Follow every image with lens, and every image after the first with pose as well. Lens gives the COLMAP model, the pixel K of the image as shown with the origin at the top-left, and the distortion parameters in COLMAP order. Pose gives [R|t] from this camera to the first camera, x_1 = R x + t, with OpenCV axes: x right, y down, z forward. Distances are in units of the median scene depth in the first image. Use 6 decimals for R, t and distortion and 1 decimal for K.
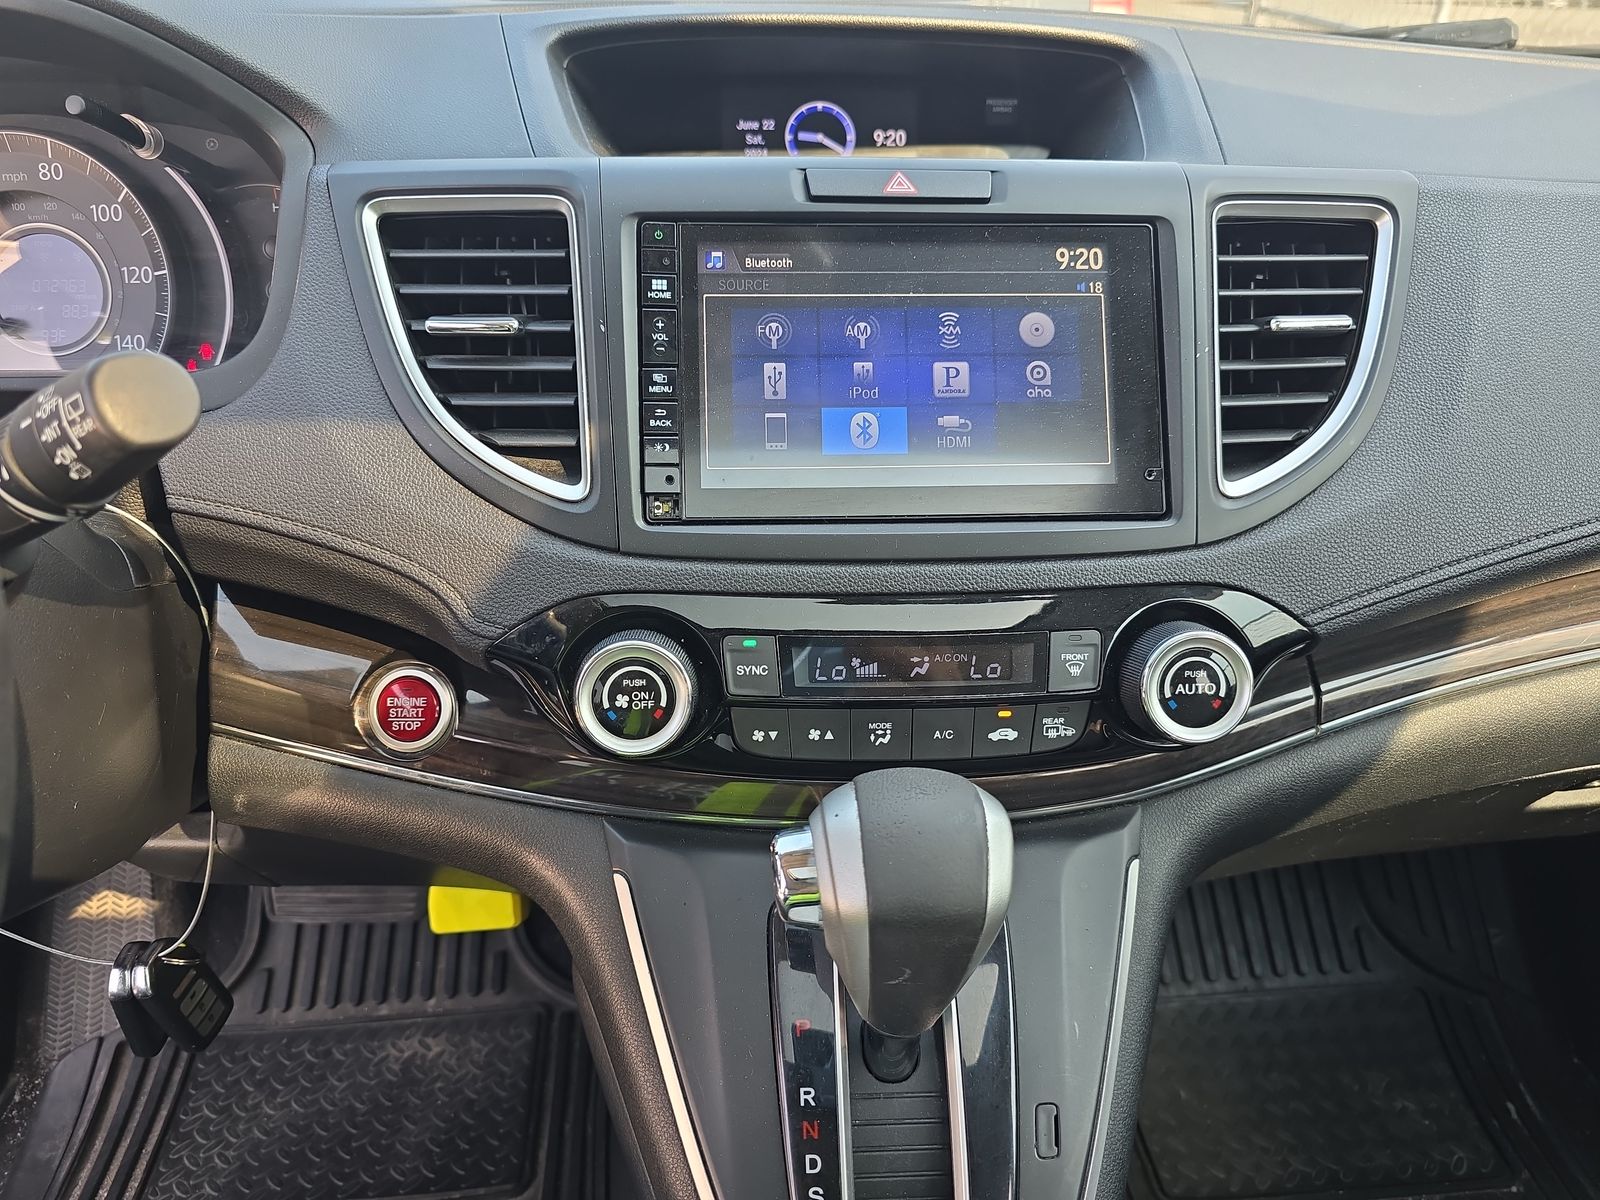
lens RADIAL K [[1059.4, 0, 802.4], [0, 1059.4, 600.7], [0, 0, 1]] dist [0.035683, -0.030453]
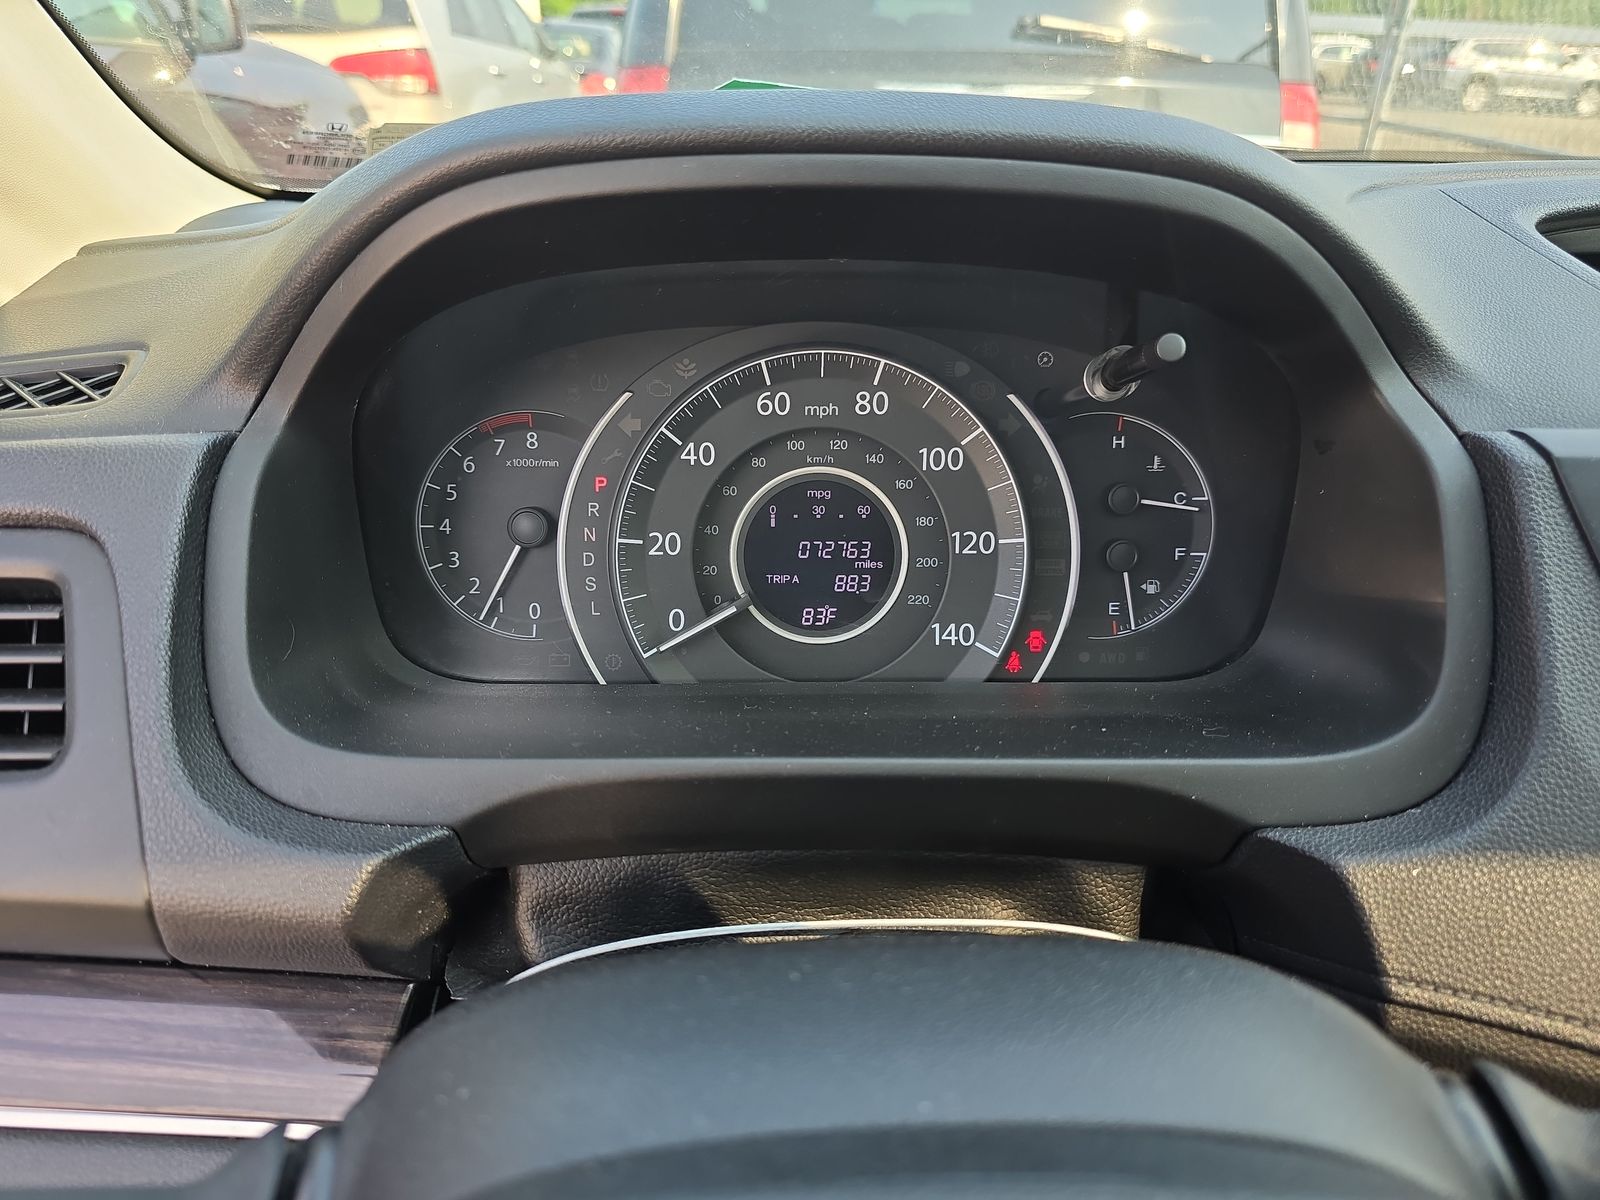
lens RADIAL K [[1056.0, 0, 800.0], [0, 1056.0, 600.0], [0, 0, 1]] dist [0.052509, -0.059812]
pose [[0.999949, 0.007799, 0.006465, -0.938297], [-0.007274, 0.996954, -0.077657, -0.265602], [-0.007051, 0.077606, 0.996959, 0.375301]]
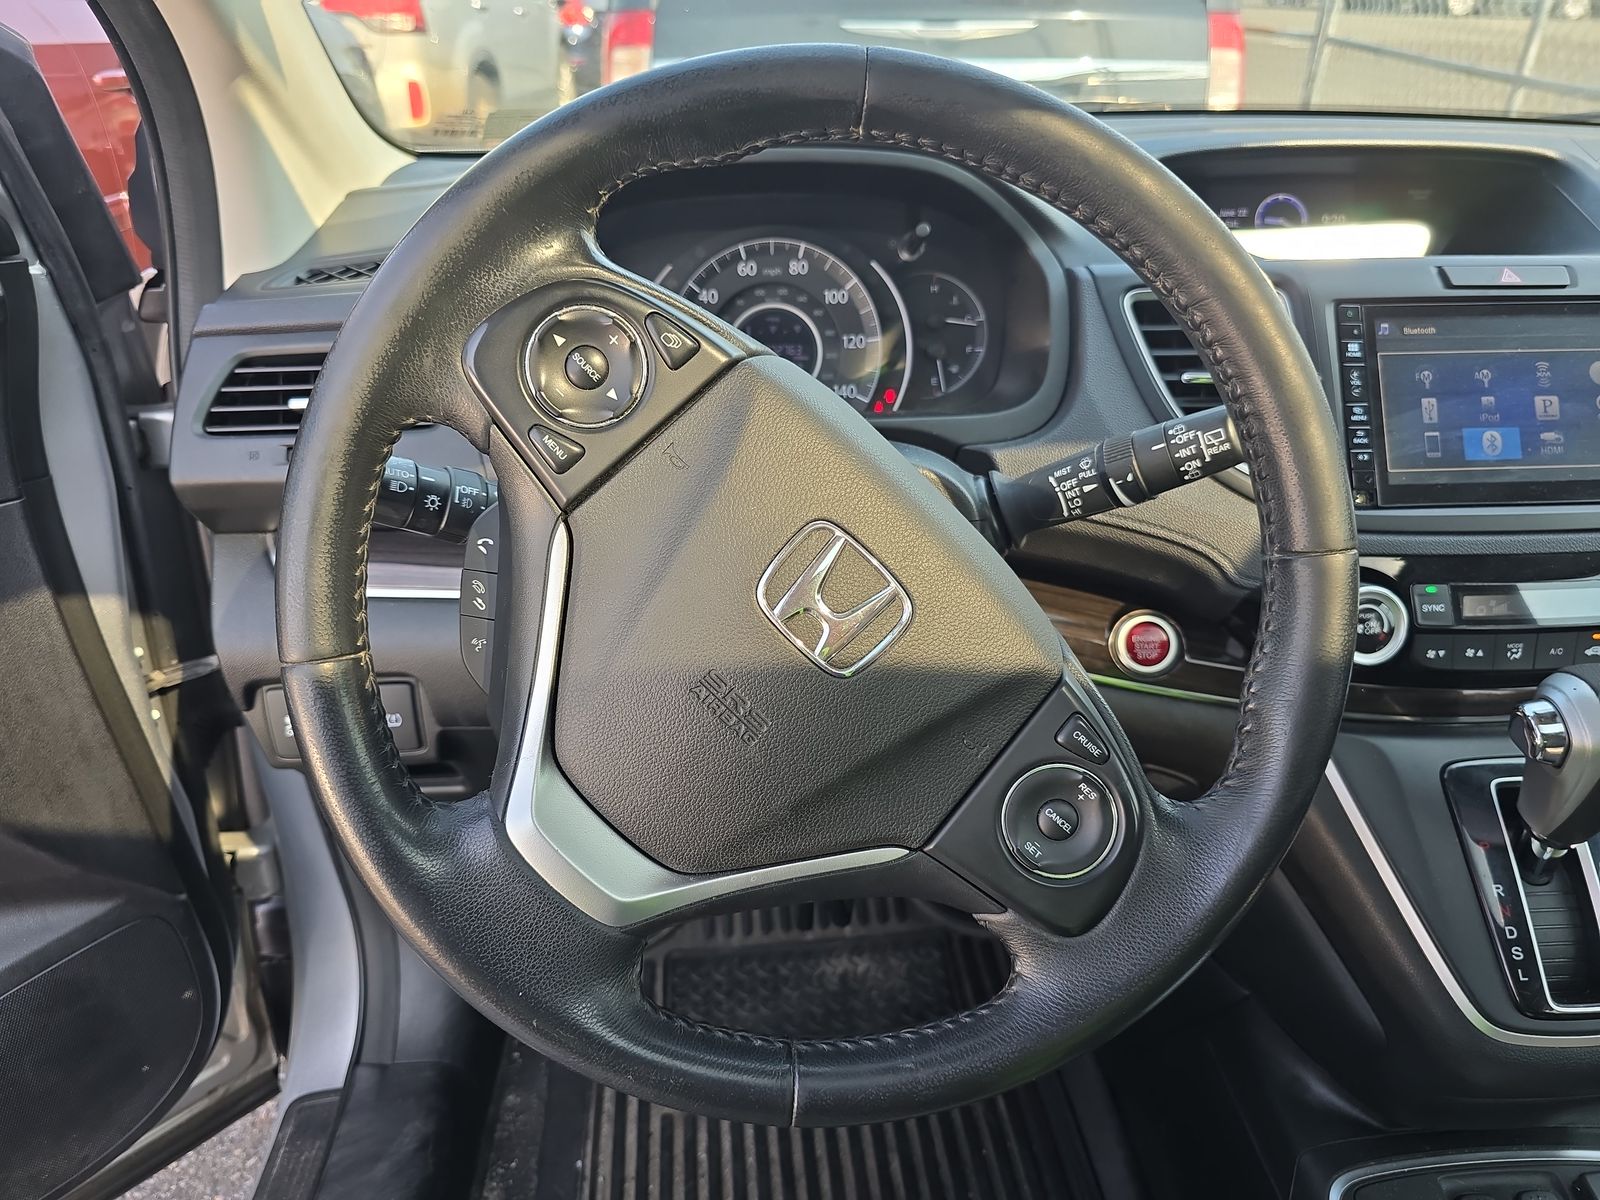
lens RADIAL K [[1078.6, 0, 785.7], [0, 1078.6, 604.6], [0, 0, 1]] dist [0.031881, -0.034326]
pose [[0.999891, -0.014743, 0.001210, -0.904490], [0.014762, 0.999740, -0.017375, 0.070719], [-0.000953, 0.017391, 0.999848, -0.478905]]
